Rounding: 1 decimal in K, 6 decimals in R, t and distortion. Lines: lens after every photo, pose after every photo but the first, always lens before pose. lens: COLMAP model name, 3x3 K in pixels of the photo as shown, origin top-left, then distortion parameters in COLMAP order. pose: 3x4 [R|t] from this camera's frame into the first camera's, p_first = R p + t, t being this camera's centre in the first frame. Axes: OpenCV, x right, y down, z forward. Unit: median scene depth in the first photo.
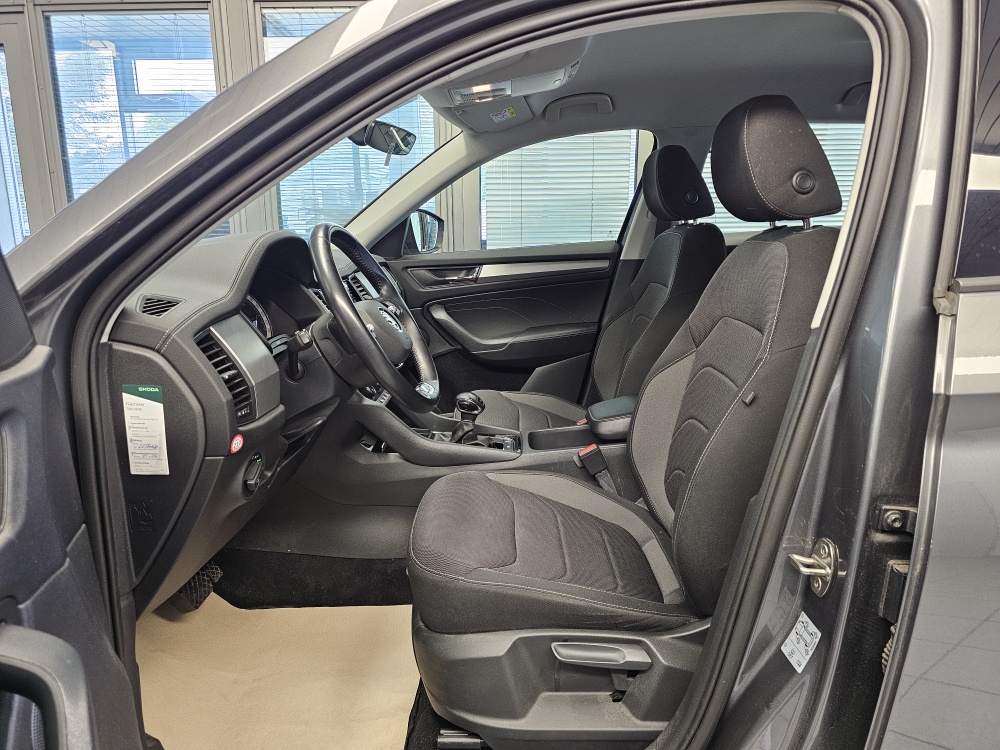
lens RADIAL K [[668.4, 0, 500.4], [0, 668.4, 368.8], [0, 0, 1]] dist [0.078207, -0.089156]
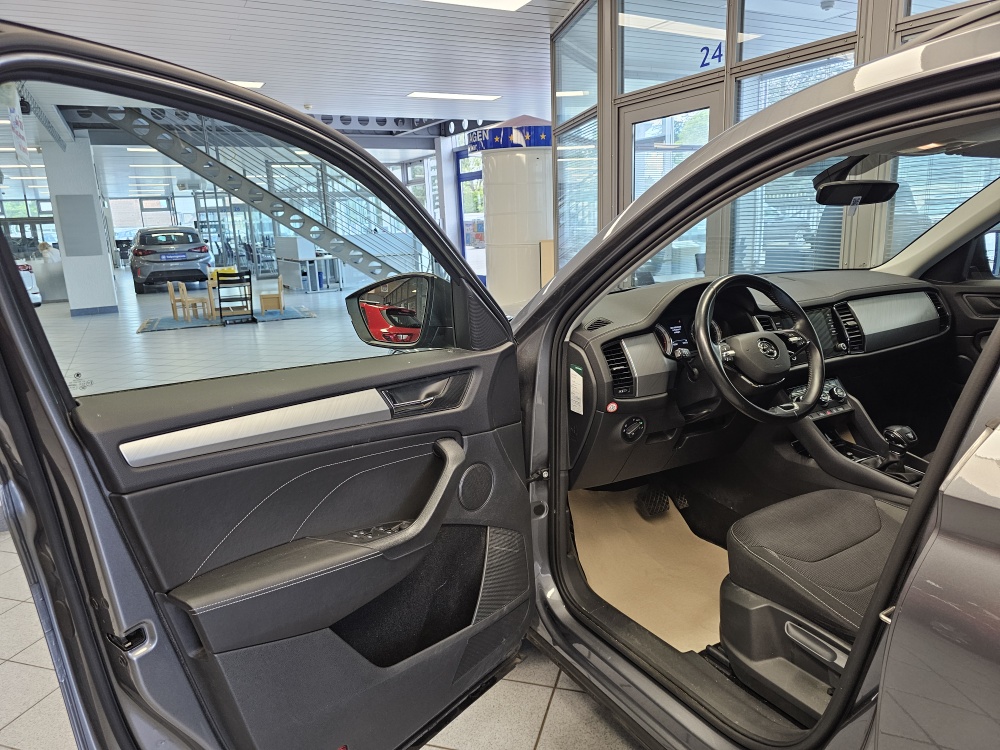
lens RADIAL K [[676.0, 0, 518.9], [0, 676.0, 379.3], [0, 0, 1]] dist [0.008825, -0.039784]
pose [[0.531305, 0.189810, -0.825644, 0.890962], [-0.151642, 0.980146, 0.127747, -0.144324], [0.833498, 0.057330, 0.549539, -0.167249]]
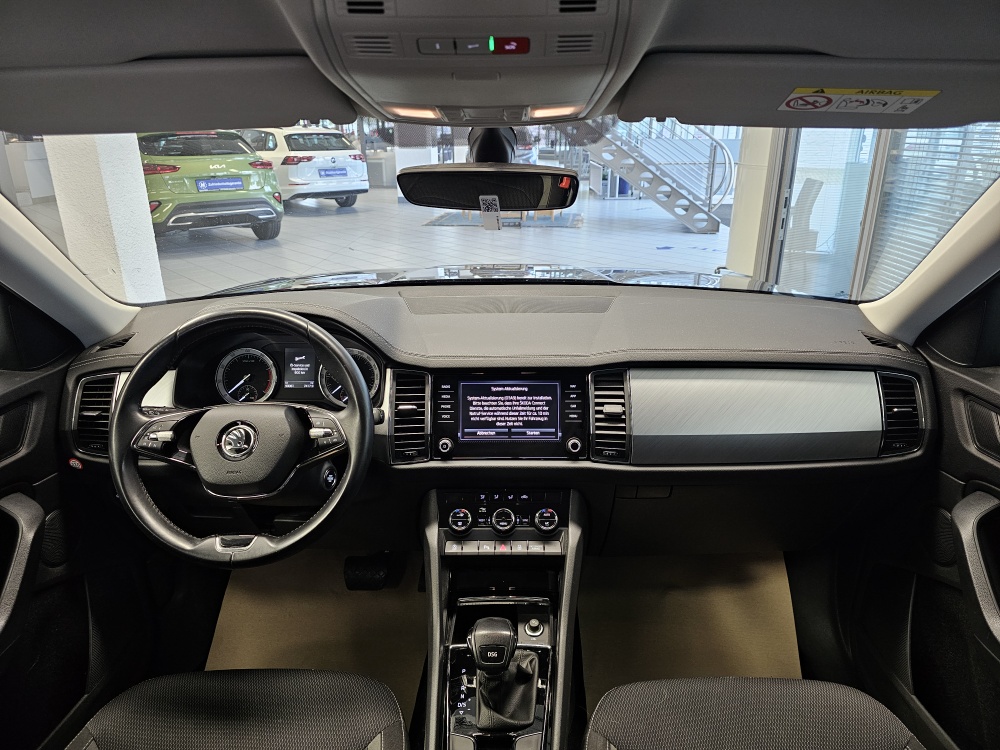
lens RADIAL K [[668.4, 0, 500.4], [0, 668.4, 368.8], [0, 0, 1]] dist [0.078207, -0.089156]
pose [[-0.010327, 0.354295, -0.935077, 0.753716], [-0.203662, 0.914780, 0.348854, -0.661555], [0.978987, 0.194042, 0.062709, 1.624796]]
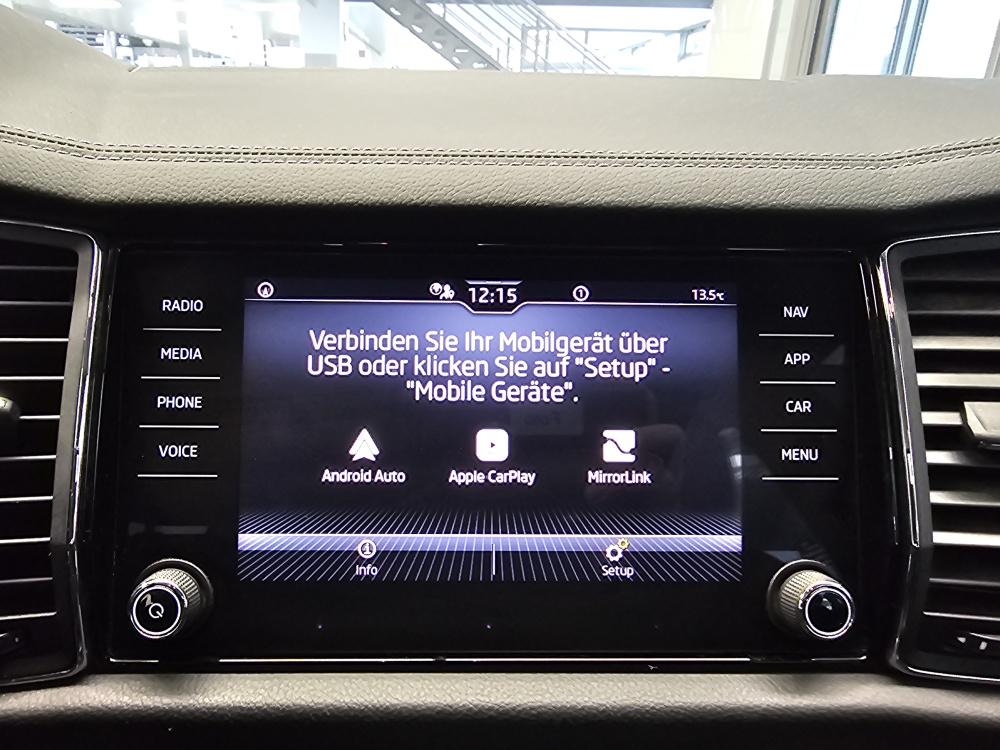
lens RADIAL K [[691.1, 0, 493.9], [0, 691.1, 368.7], [0, 0, 1]] dist [0.000675, -0.000429]
pose [[0.028190, 0.374091, -0.926963, -0.156239], [-0.230059, 0.904866, 0.358177, -0.269826], [0.972768, 0.203159, 0.111571, 1.703387]]
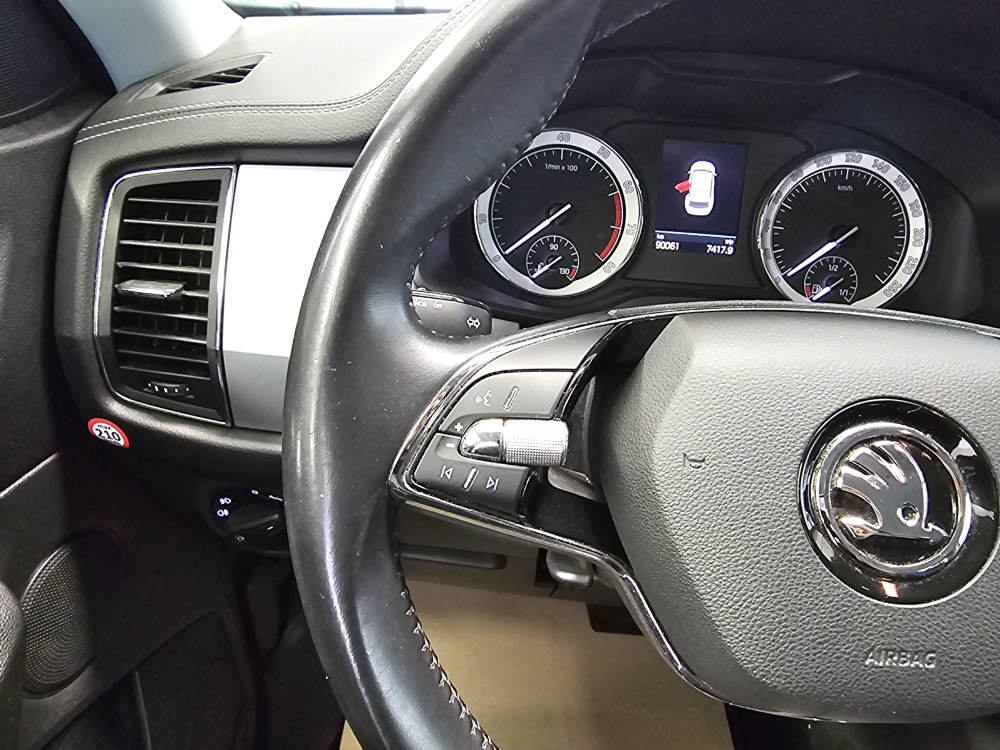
lens RADIAL K [[691.1, 0, 493.9], [0, 691.1, 368.7], [0, 0, 1]] dist [0.000675, -0.000429]
pose [[-0.046150, 0.519823, -0.853026, -0.023786], [-0.264113, 0.817199, 0.512279, -0.215713], [0.963387, 0.248937, 0.099579, 1.142245]]
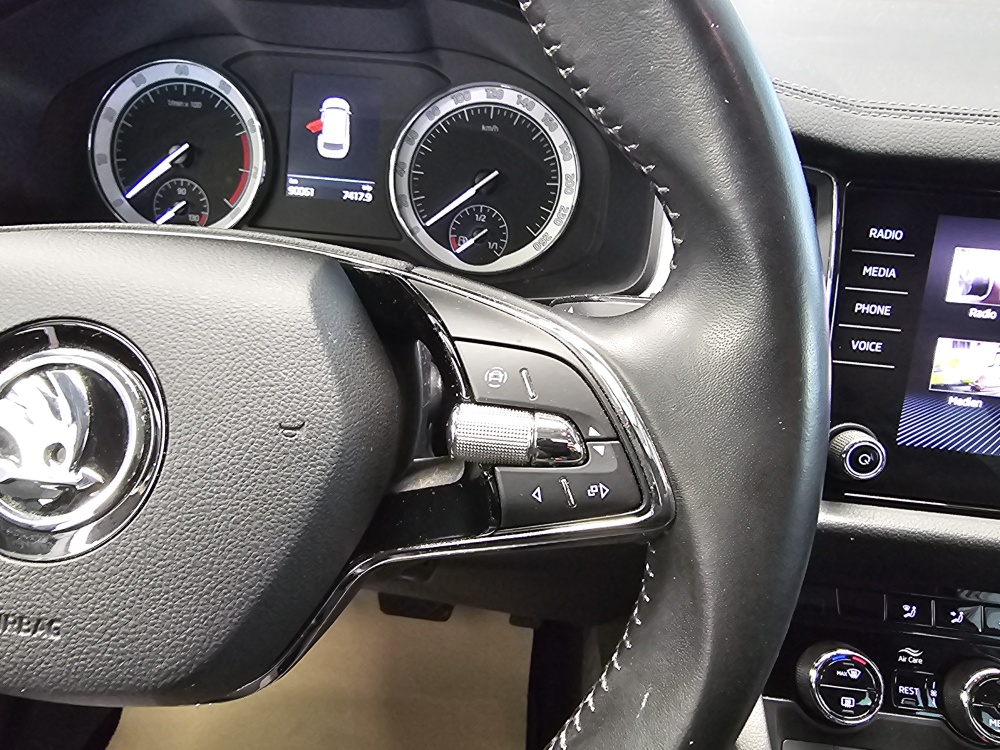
lens RADIAL K [[706.2, 0, 421.8], [0, 706.2, 366.4], [0, 0, 1]] dist [0.007075, -0.005716]
pose [[-0.118132, 0.537076, -0.835221, -0.059562], [-0.249793, 0.797990, 0.548466, -0.250727], [0.961066, 0.273424, 0.039889, 1.388540]]
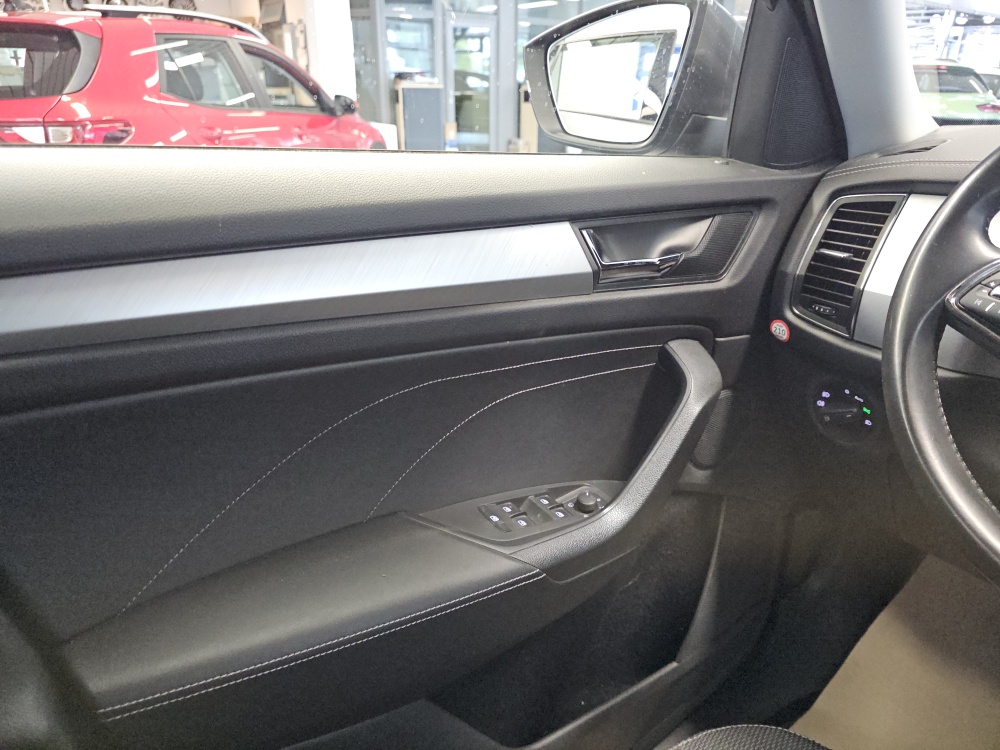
lens RADIAL K [[682.0, 0, 496.6], [0, 682.0, 371.3], [0, 0, 1]] dist [0.041730, -0.048343]
pose [[-0.784883, 0.248678, -0.567554, 0.363133], [-0.123327, 0.834919, 0.536377, -0.242244], [0.607247, 0.490988, -0.624645, 1.284178]]
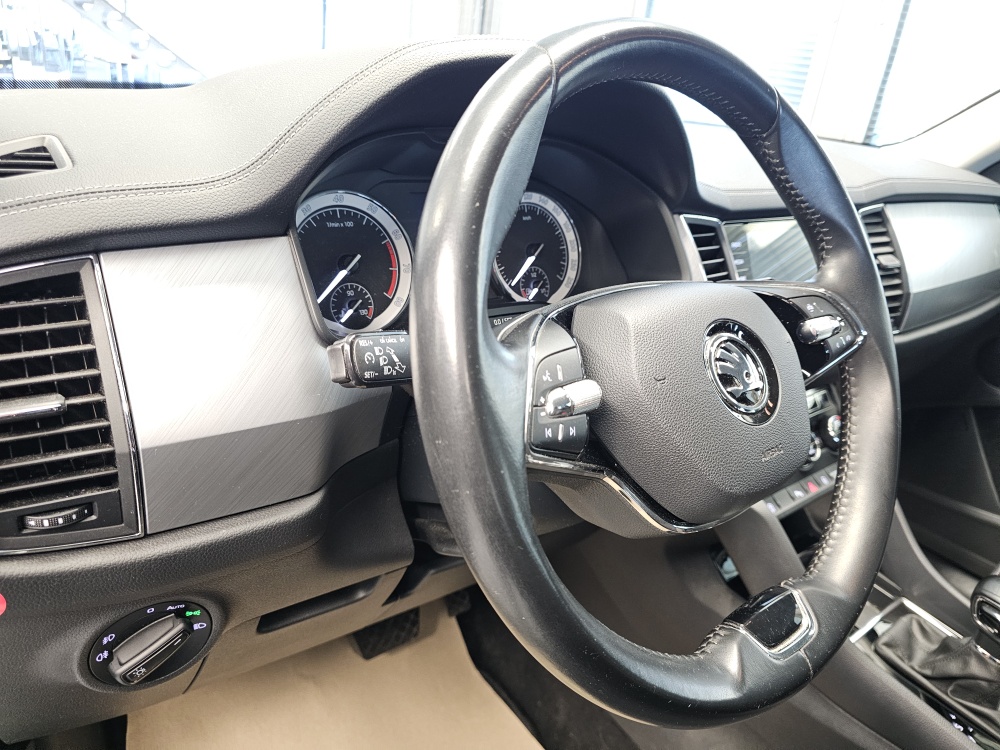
lens RADIAL K [[682.0, 0, 496.6], [0, 682.0, 371.3], [0, 0, 1]] dist [0.041730, -0.048343]
pose [[0.617618, 0.384936, -0.685837, -0.014031], [-0.280659, 0.922494, 0.265021, -0.164552], [0.734697, 0.028804, 0.677784, 0.913591]]
